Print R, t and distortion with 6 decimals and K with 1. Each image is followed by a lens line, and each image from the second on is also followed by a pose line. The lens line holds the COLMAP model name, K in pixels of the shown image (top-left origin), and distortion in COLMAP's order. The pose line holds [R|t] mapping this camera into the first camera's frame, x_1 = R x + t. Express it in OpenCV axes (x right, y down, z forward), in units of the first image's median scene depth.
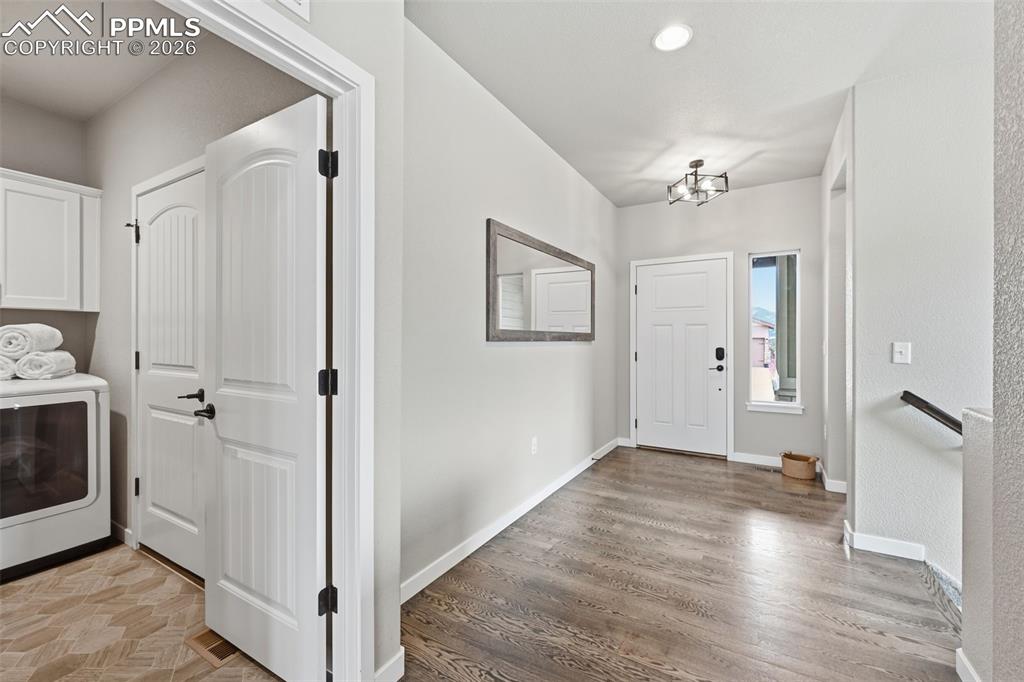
lens RADIAL K [[426.3, 0, 517.4], [0, 426.3, 340.6], [0, 0, 1]] dist [-0.000259, 0.000230]
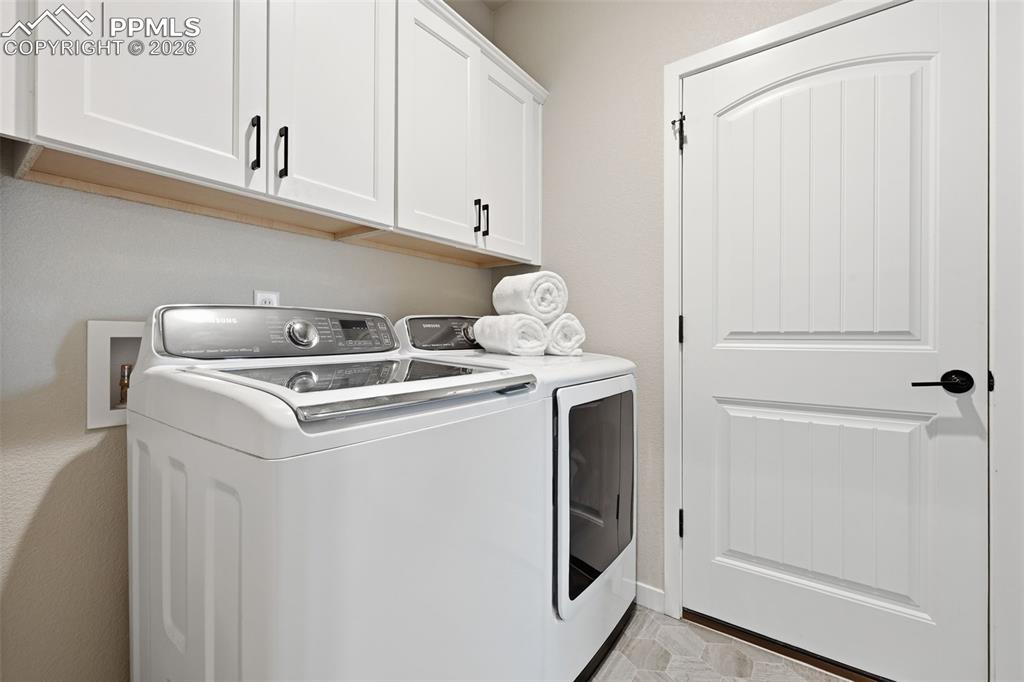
lens RADIAL K [[426.3, 0, 517.4], [0, 426.3, 340.6], [0, 0, 1]] dist [-0.000259, 0.000230]
pose [[0.995386, 0.000624, -0.095954, -1.157333], [-0.000316, 0.999995, 0.003230, 0.066577], [0.095955, -0.003185, 0.995381, 0.349909]]
